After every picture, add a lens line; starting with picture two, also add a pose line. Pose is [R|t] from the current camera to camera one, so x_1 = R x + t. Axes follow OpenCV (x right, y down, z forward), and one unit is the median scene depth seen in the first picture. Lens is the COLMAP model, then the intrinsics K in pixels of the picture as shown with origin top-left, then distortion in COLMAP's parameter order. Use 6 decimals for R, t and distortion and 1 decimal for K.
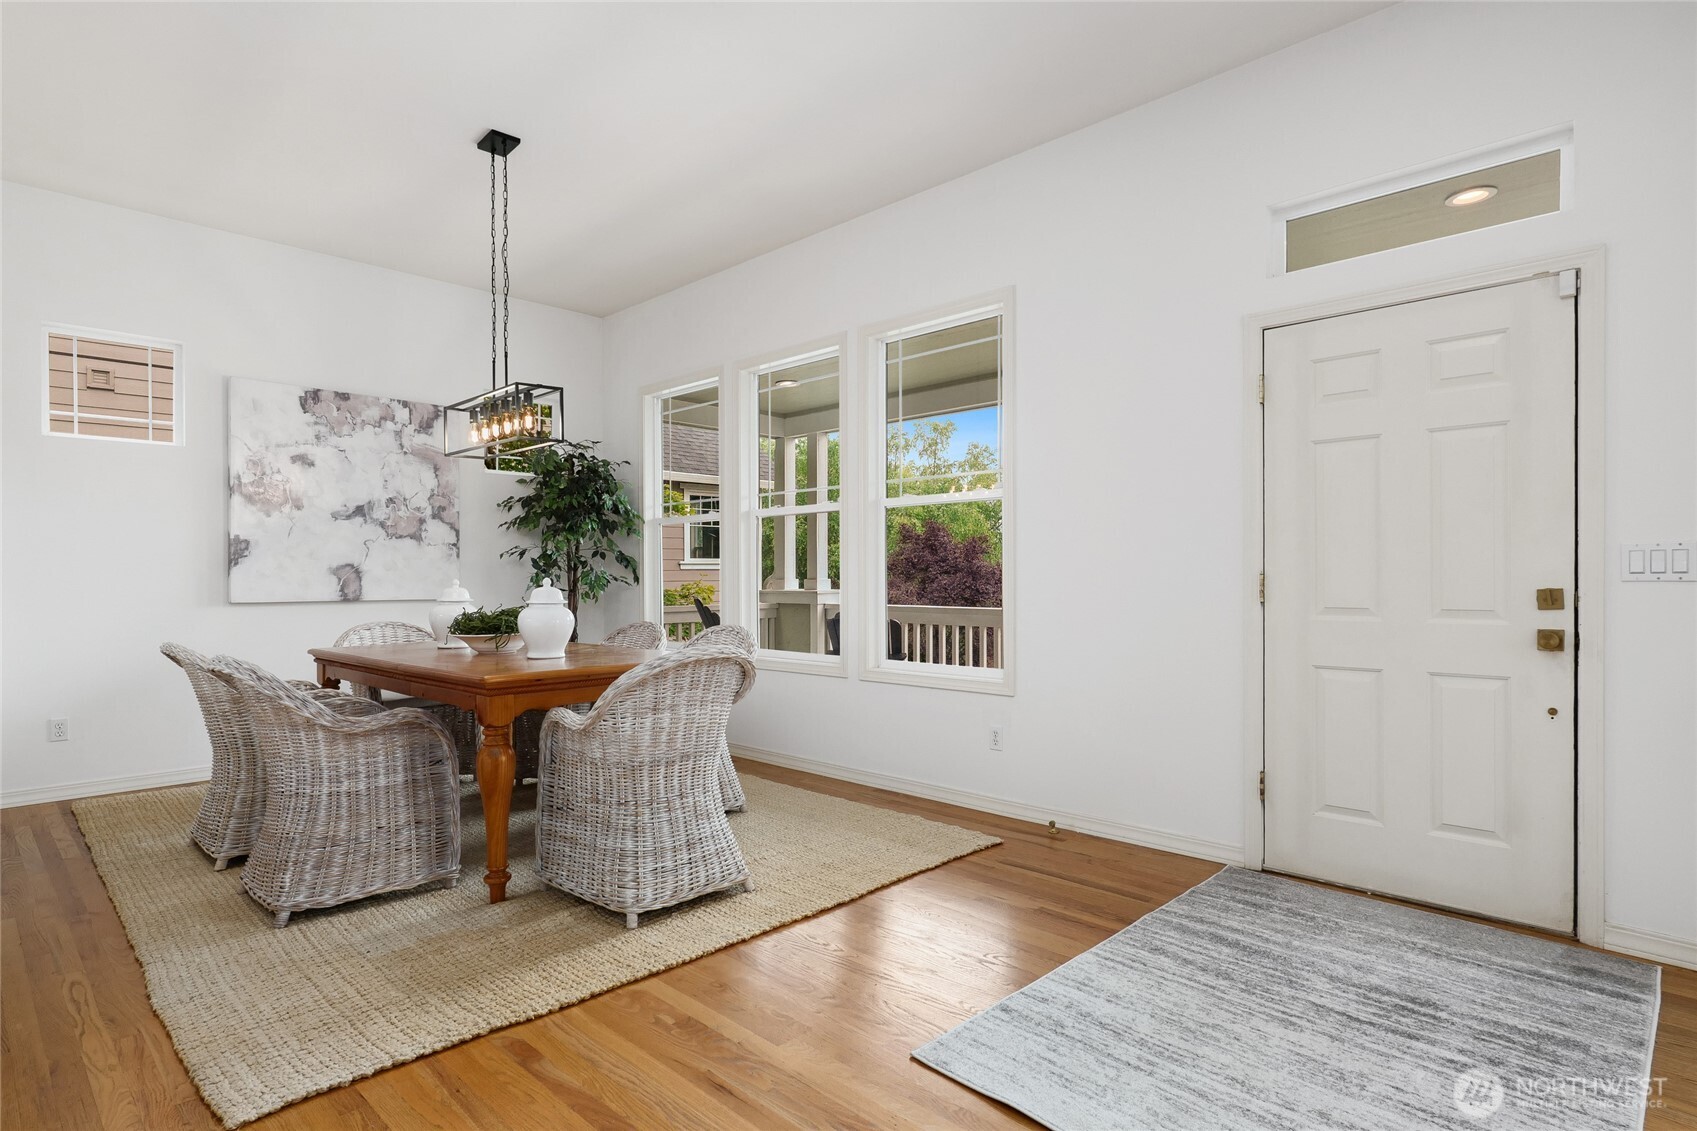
lens RADIAL K [[886.4, 0, 850.7], [0, 886.4, 573.5], [0, 0, 1]] dist [-0.001424, -0.000303]
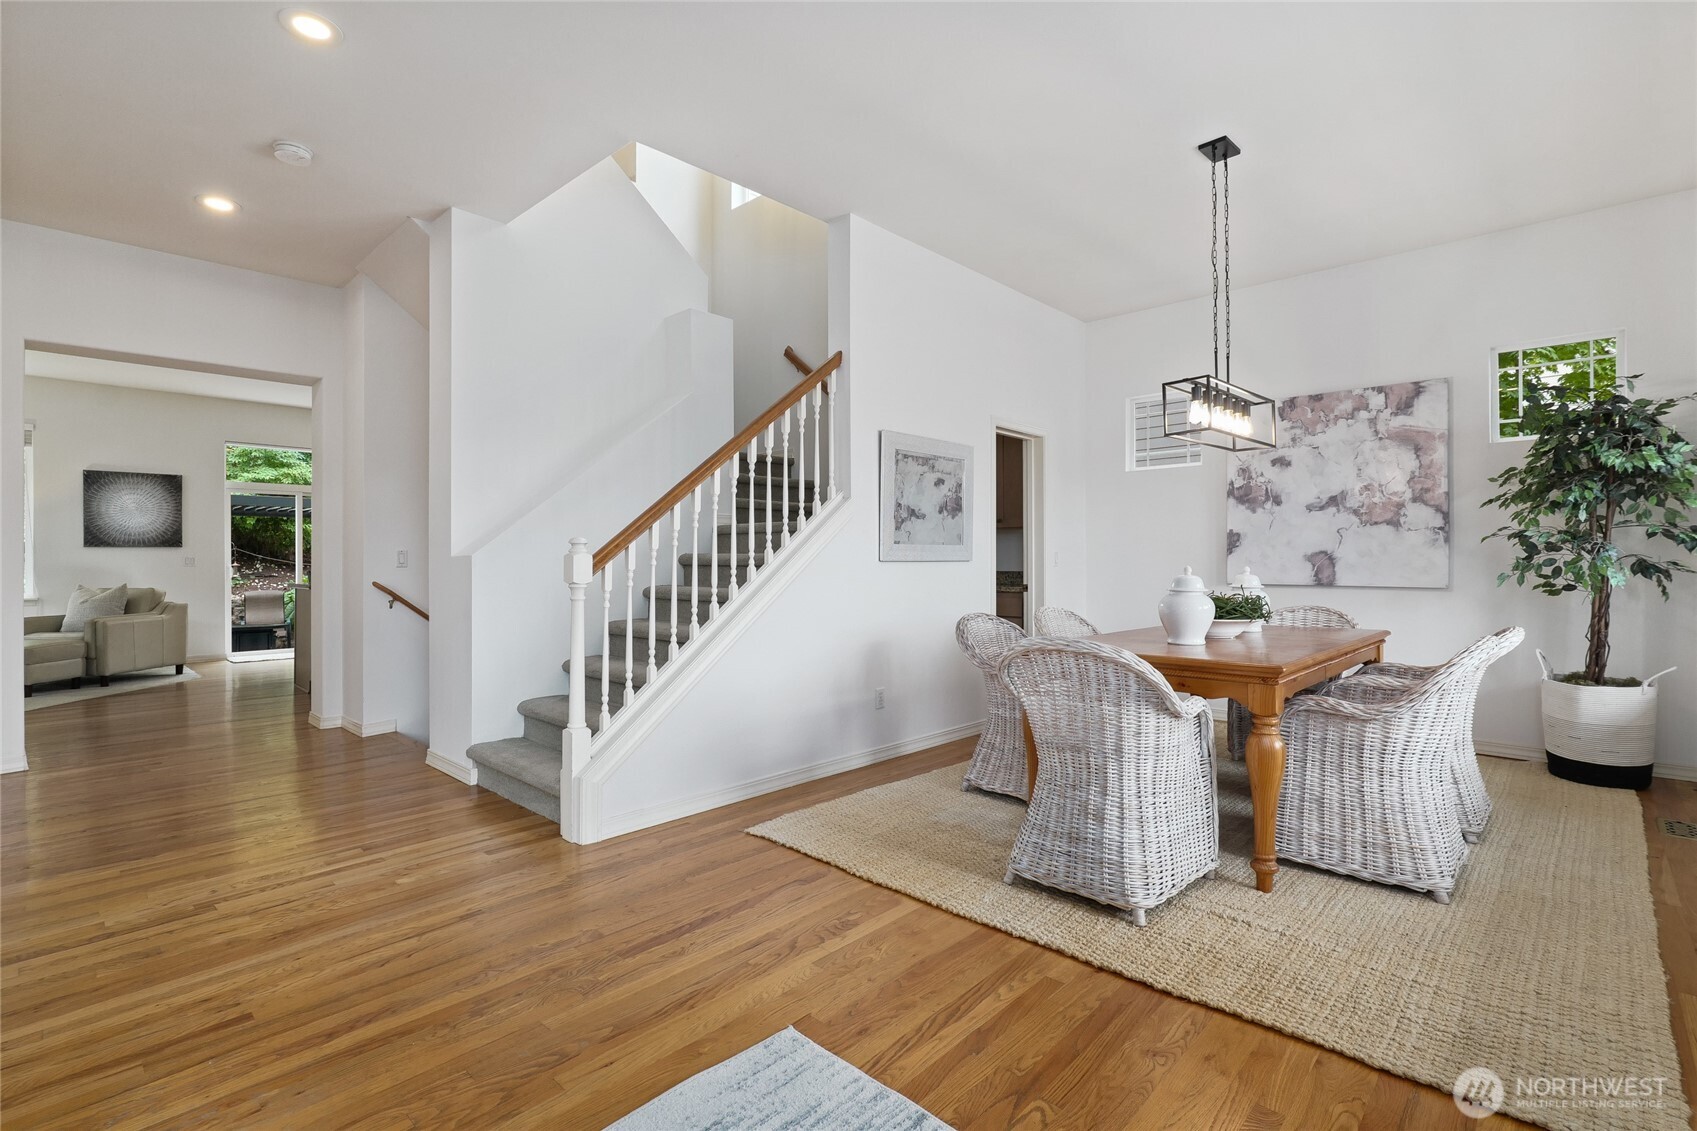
lens RADIAL K [[790.7, 0, 844.4], [0, 790.7, 541.5], [0, 0, 1]] dist [-0.019965, 0.004655]
pose [[0.008801, -0.023058, -0.999695, 0.387411], [0.002000, 0.999733, -0.023041, -0.001680], [0.999959, -0.001797, 0.008845, 0.409932]]
